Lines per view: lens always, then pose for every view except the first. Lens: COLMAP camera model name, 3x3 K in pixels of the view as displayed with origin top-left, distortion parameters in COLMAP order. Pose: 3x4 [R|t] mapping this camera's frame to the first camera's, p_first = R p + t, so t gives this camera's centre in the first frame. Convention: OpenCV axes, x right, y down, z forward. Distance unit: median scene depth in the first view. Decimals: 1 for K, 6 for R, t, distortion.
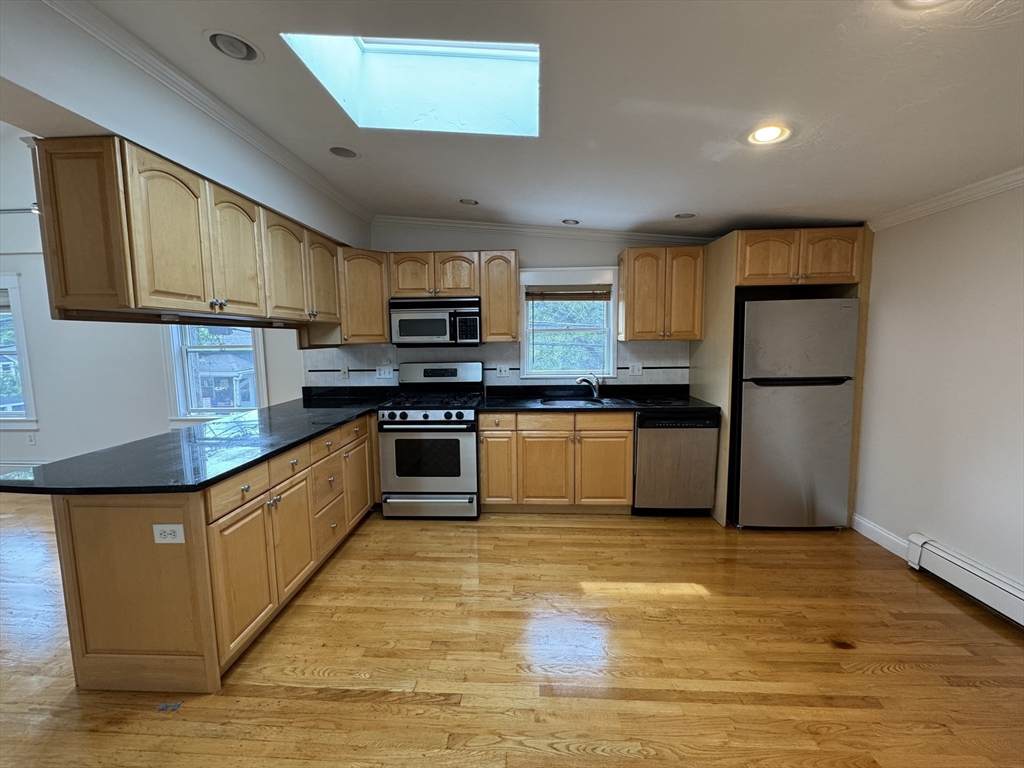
lens RADIAL K [[409.4, 0, 510.2], [0, 409.4, 380.2], [0, 0, 1]] dist [-0.004025, -0.000296]
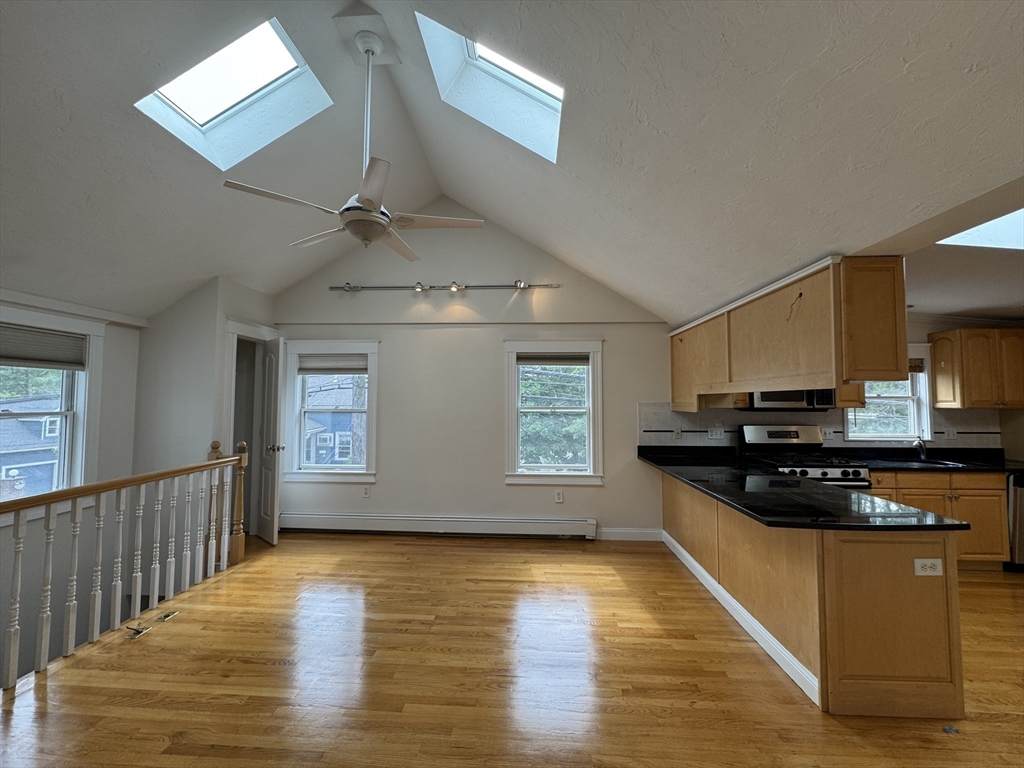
lens RADIAL K [[409.4, 0, 509.7], [0, 409.4, 380.0], [0, 0, 1]] dist [-0.004025, -0.000296]
pose [[0.999893, 0.013751, -0.004895, -1.022328], [-0.014338, 0.988121, -0.153008, 0.017451], [0.002733, 0.153061, 0.988213, -0.130839]]
